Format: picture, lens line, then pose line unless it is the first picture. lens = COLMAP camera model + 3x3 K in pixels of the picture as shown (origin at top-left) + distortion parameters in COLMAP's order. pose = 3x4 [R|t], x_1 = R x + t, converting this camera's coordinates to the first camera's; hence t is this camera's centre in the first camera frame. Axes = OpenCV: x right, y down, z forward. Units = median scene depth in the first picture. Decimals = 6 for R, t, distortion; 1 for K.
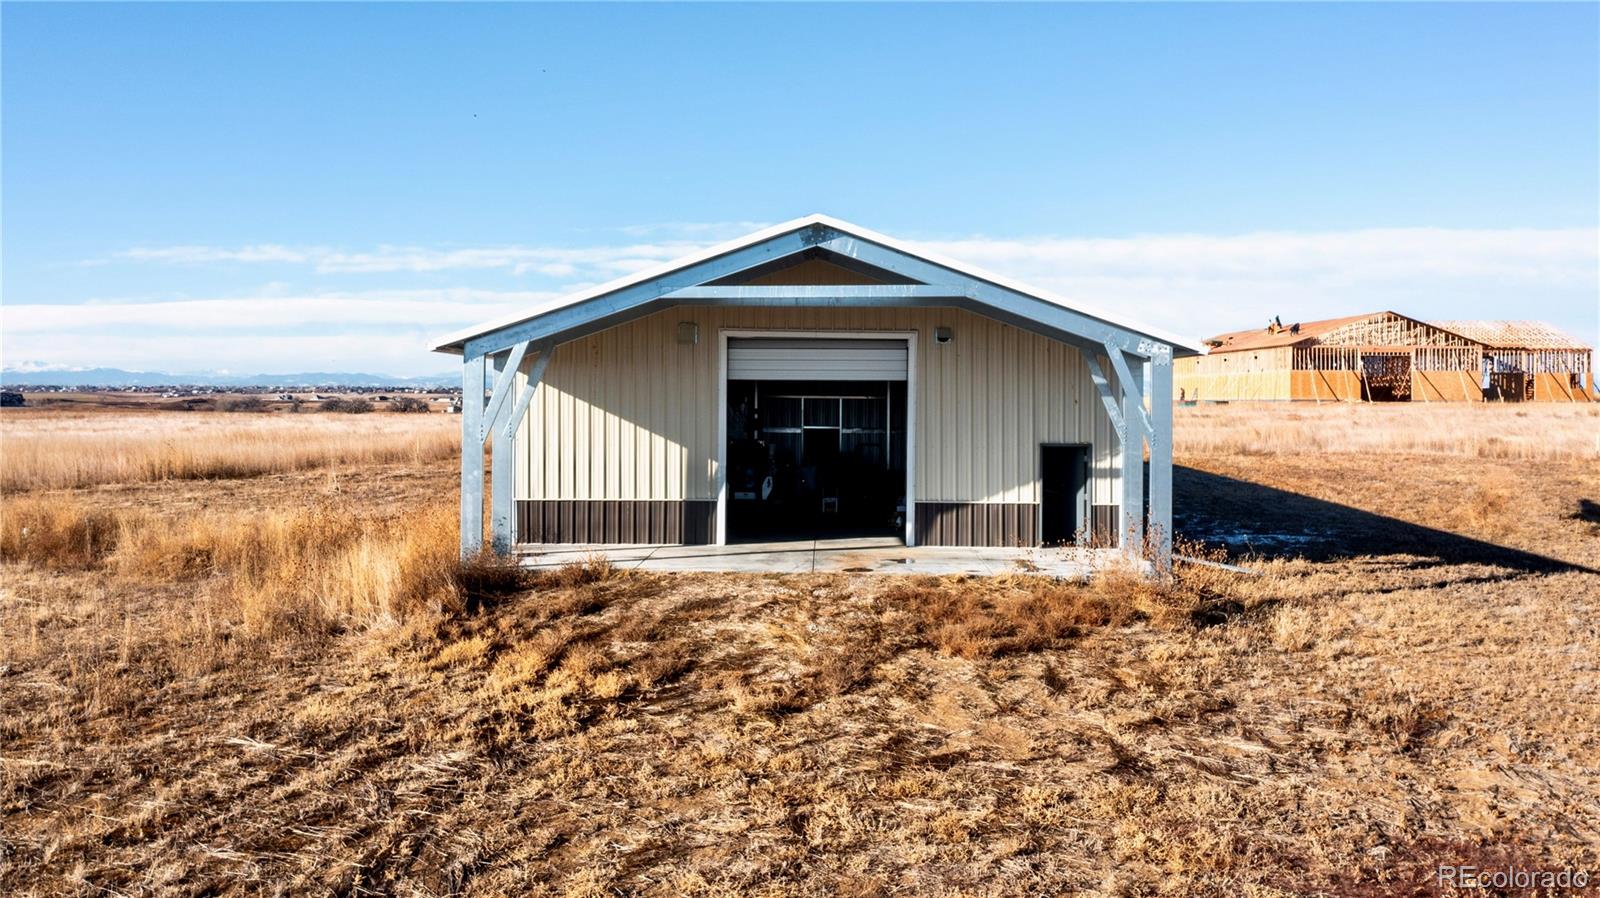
lens RADIAL K [[1360.9, 0, 793.0], [0, 1360.9, 337.4], [0, 0, 1]] dist [-0.002753, 0.002126]
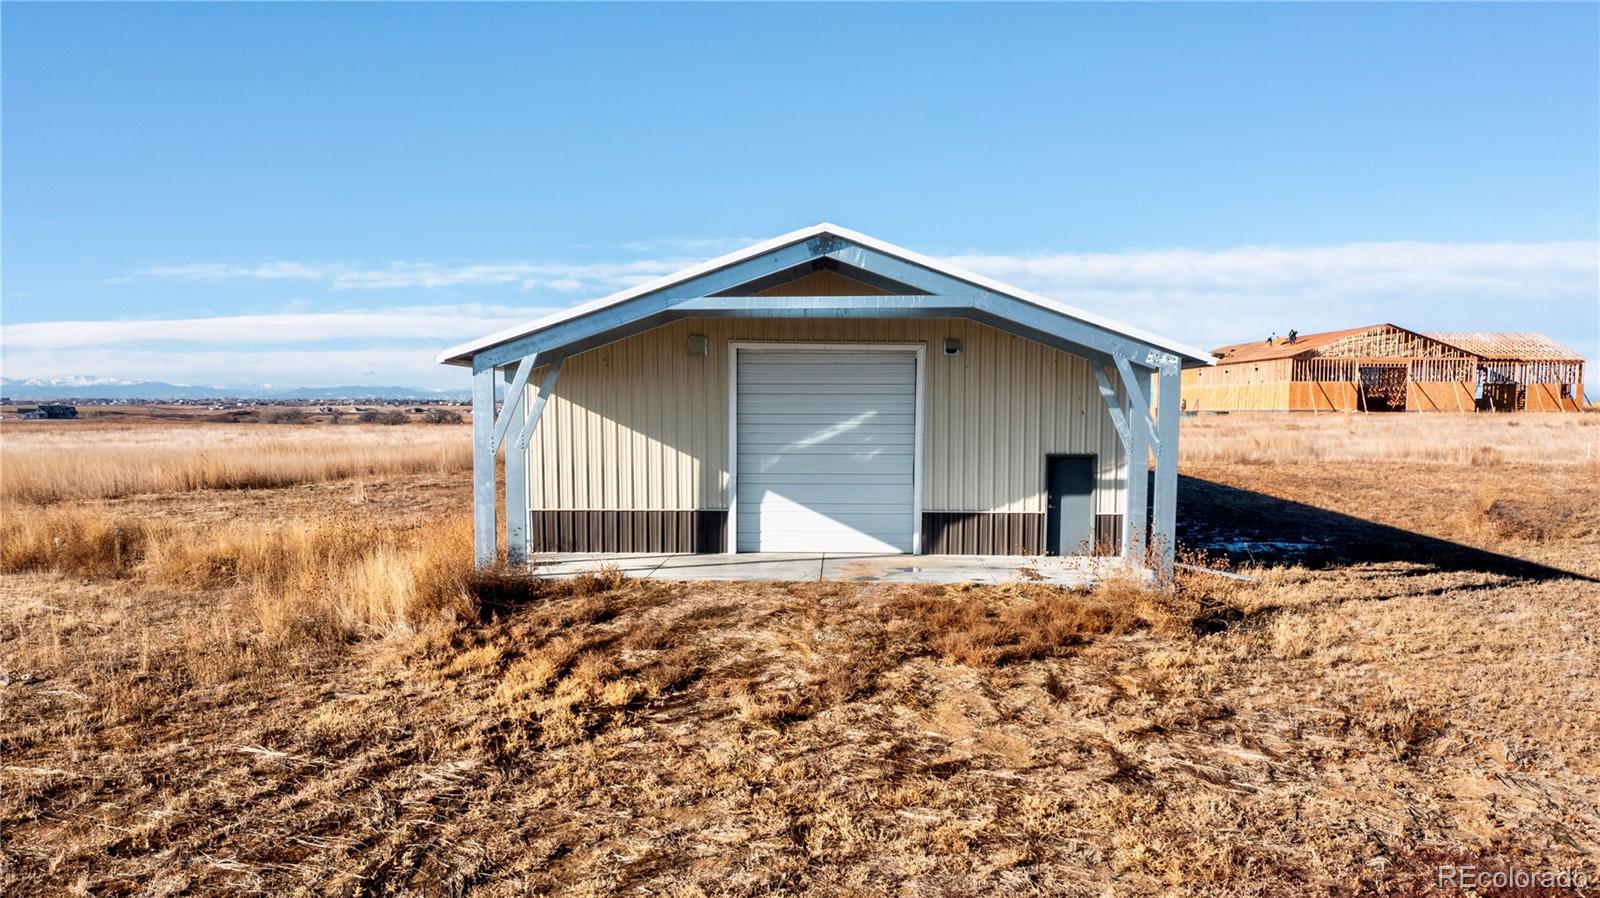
lens RADIAL K [[1303.1, 0, 805.0], [0, 1303.1, 492.7], [0, 0, 1]] dist [-0.004225, 0.008342]
pose [[0.999992, -0.001606, -0.003677, 0.006897], [0.001994, 0.994122, 0.108249, 0.001440], [0.003482, -0.108256, 0.994117, 0.039986]]
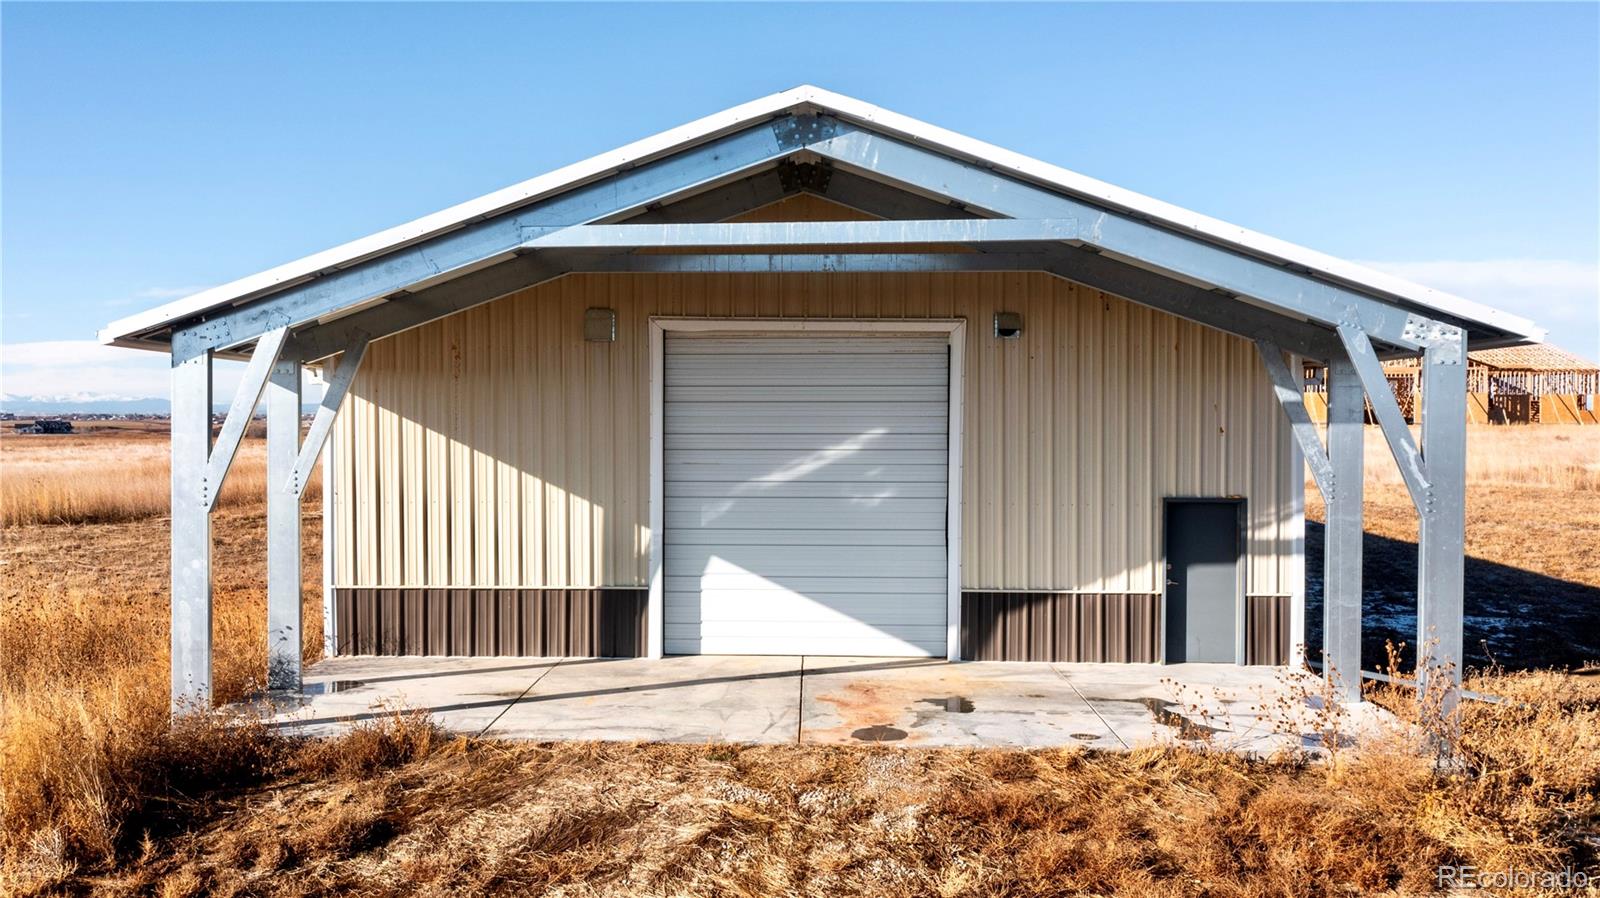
lens RADIAL K [[1294.4, 0, 816.0], [0, 1294.4, 401.8], [0, 0, 1]] dist [-0.004866, 0.010829]
pose [[0.999651, -0.003960, 0.026131, 0.008627], [0.003220, 0.999594, 0.028317, 0.020366], [-0.026232, -0.028223, 0.999257, 0.504636]]
